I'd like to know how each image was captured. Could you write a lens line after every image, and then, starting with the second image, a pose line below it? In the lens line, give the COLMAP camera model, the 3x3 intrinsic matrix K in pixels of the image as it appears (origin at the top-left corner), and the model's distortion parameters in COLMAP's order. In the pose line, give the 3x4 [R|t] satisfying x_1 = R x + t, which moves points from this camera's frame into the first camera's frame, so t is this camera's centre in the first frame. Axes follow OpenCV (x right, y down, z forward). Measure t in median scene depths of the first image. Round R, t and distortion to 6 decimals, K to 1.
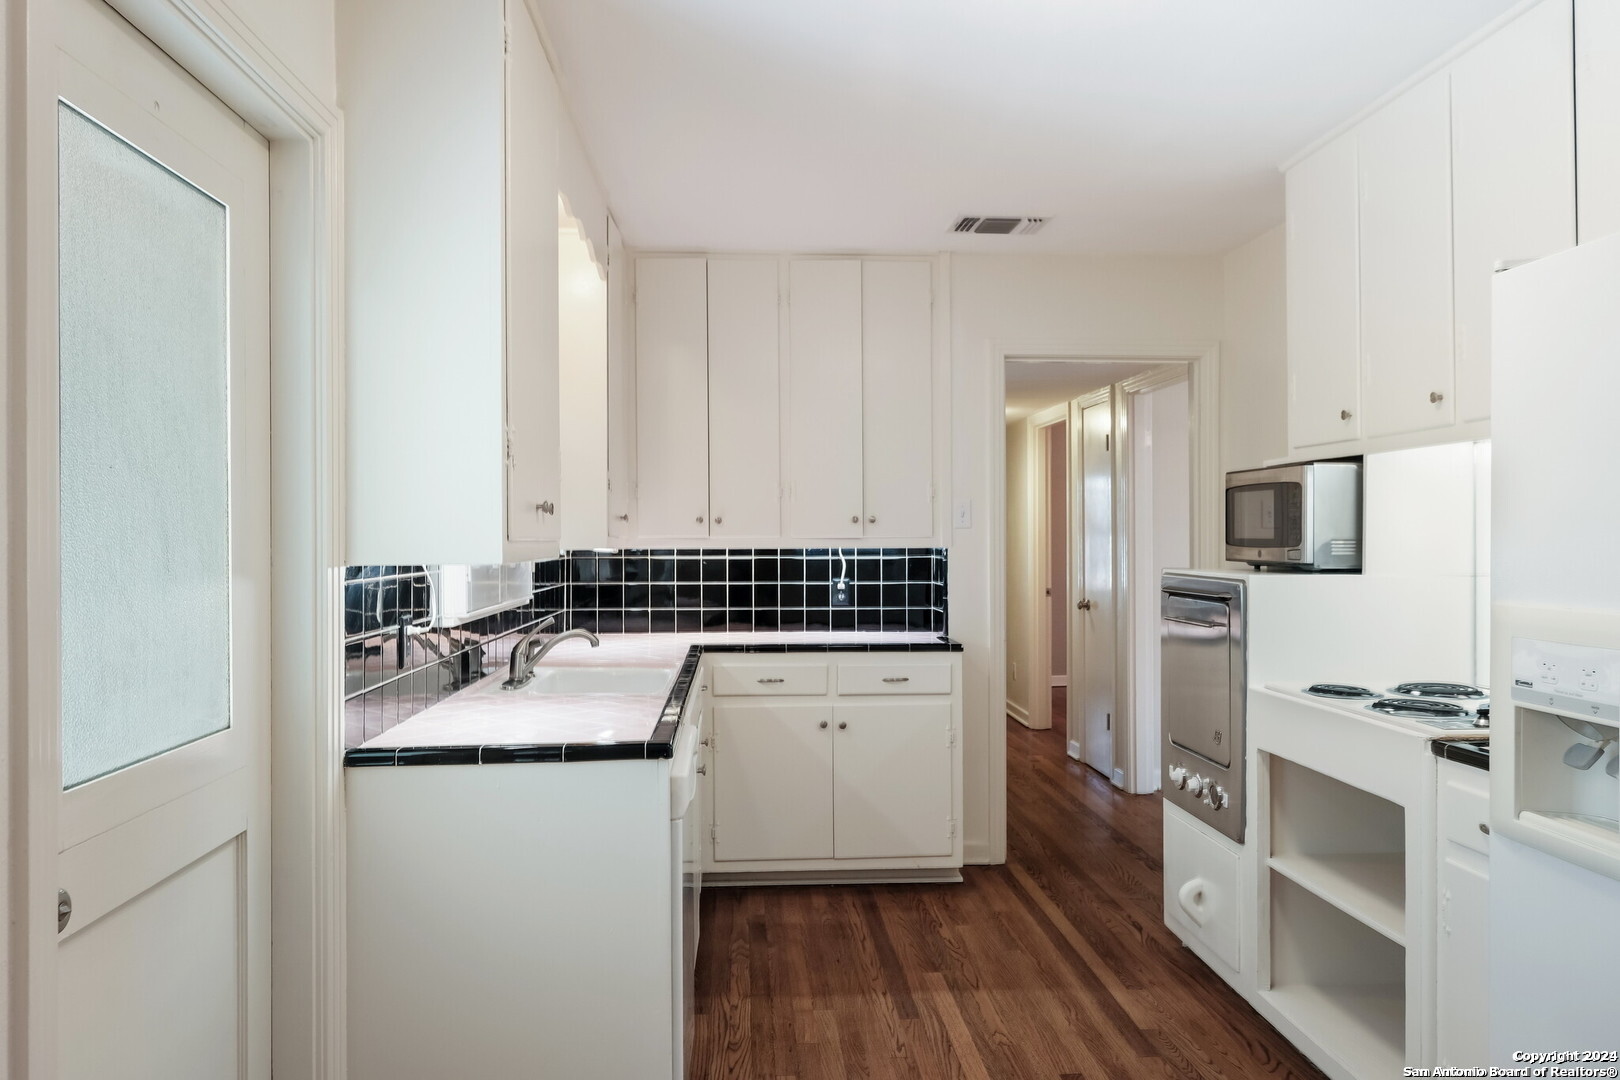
lens RADIAL K [[1129.9, 0, 805.5], [0, 1129.9, 537.1], [0, 0, 1]] dist [0.002197, 0.001386]
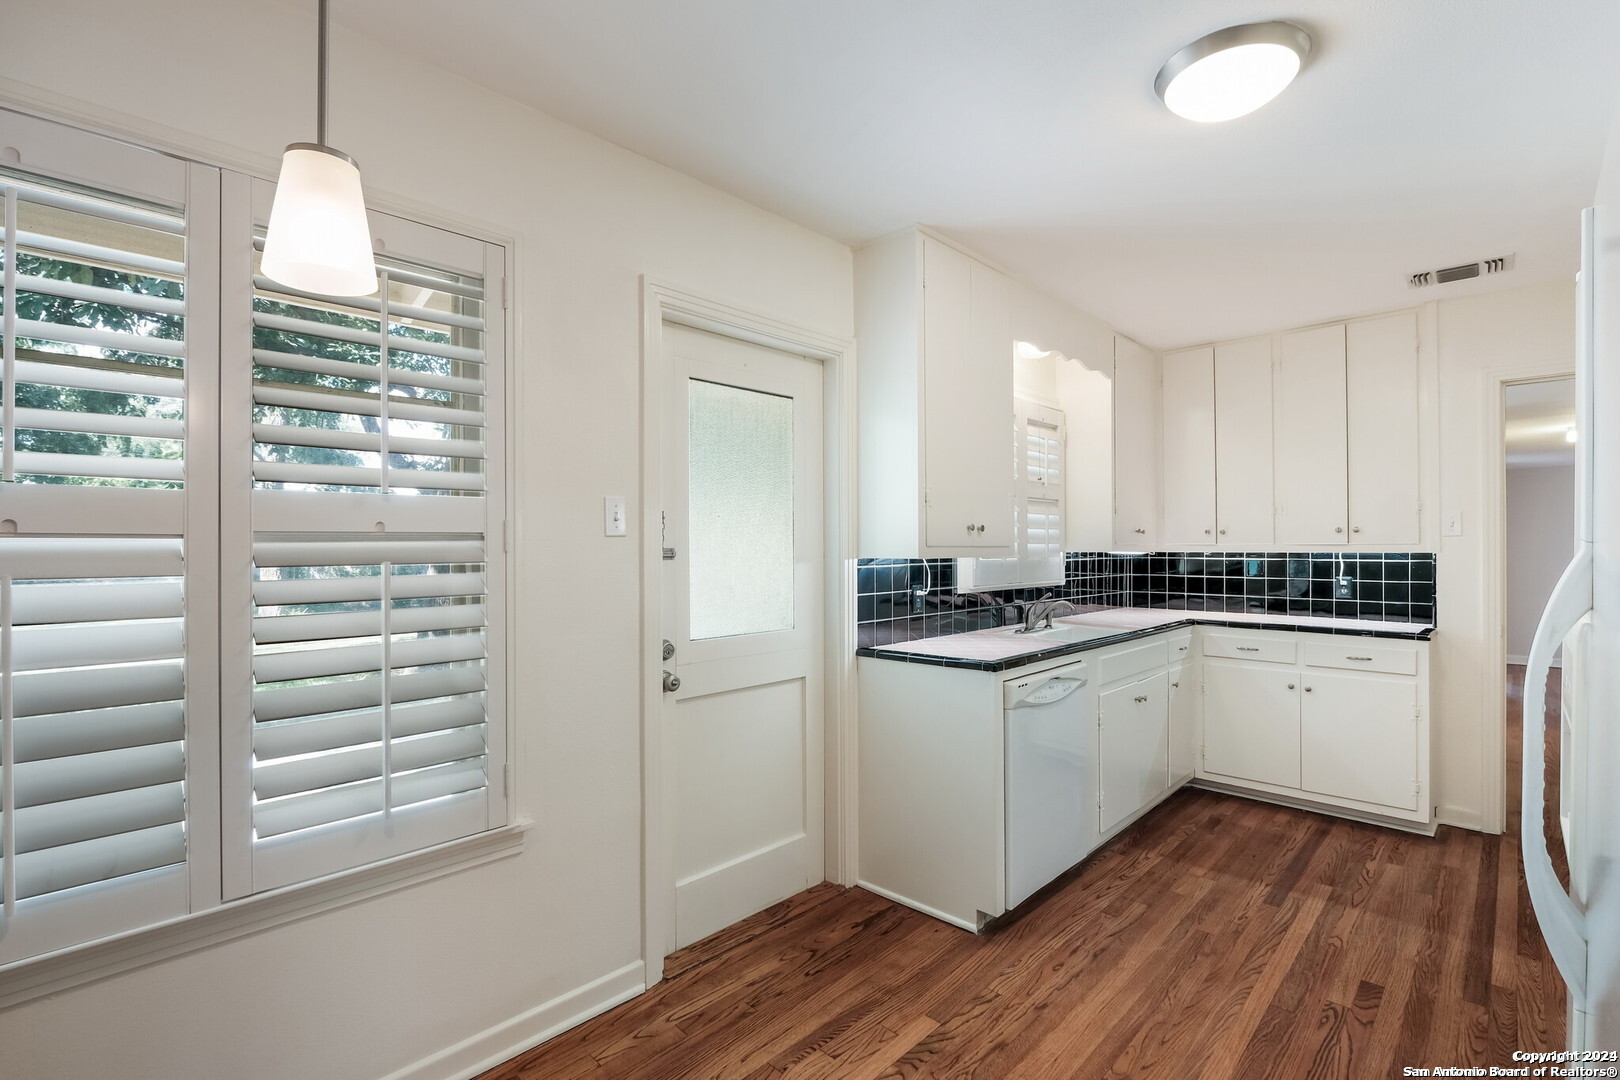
lens RADIAL K [[719.0, 0, 811.6], [0, 719.0, 545.4], [0, 0, 1]] dist [-0.007107, -0.001234]
pose [[0.682337, -0.001048, -0.731037, 0.256002], [0.001809, 0.999998, 0.000255, 0.000541], [0.731036, -0.001497, 0.682338, 0.022314]]
